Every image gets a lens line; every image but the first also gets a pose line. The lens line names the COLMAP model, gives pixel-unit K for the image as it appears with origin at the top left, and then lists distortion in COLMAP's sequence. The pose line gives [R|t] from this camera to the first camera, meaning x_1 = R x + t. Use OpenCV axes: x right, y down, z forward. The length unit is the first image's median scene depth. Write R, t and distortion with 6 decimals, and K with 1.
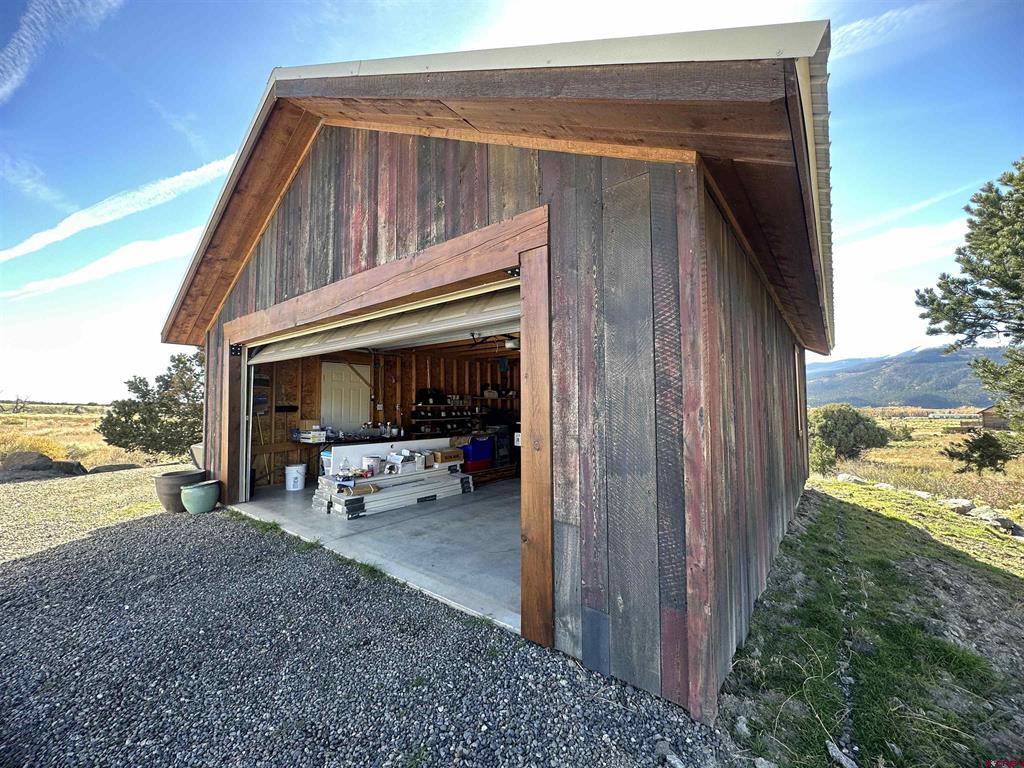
lens RADIAL K [[407.9, 0, 513.7], [0, 407.9, 383.6], [0, 0, 1]] dist [0.002438, -0.001867]
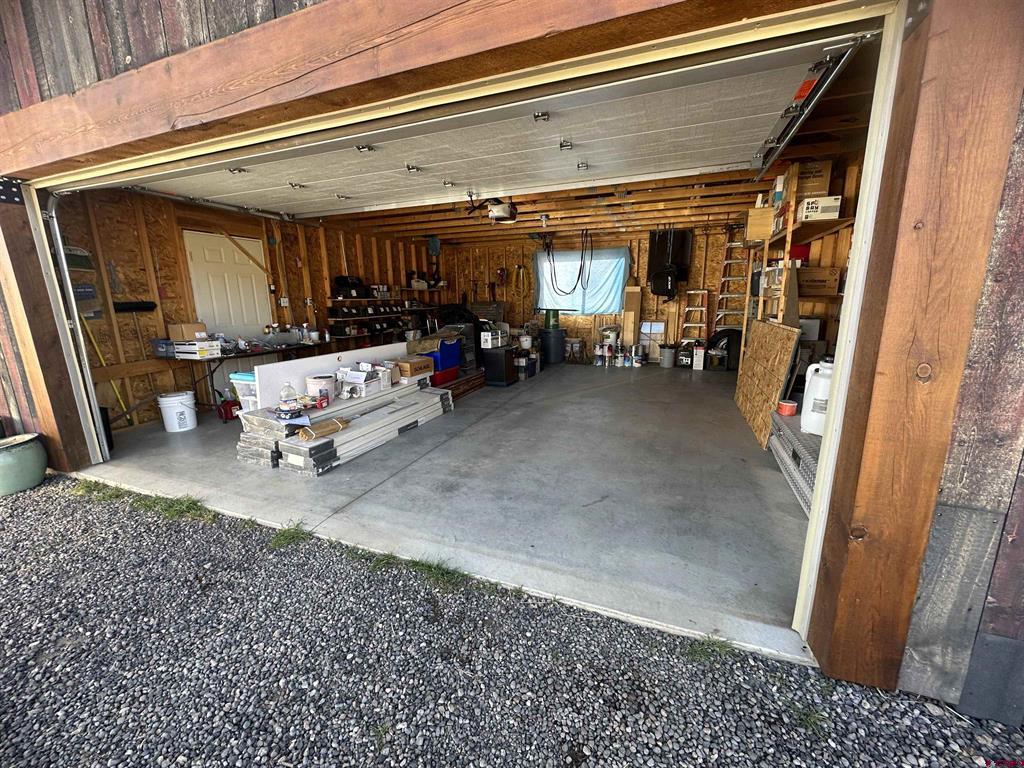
lens RADIAL K [[407.9, 0, 512.8], [0, 407.9, 382.8], [0, 0, 1]] dist [0.002438, -0.001867]
pose [[0.955153, -0.069641, 0.287808, -0.240407], [-0.005608, 0.967522, 0.252723, 0.017147], [-0.296061, -0.243003, 0.923741, 0.283518]]
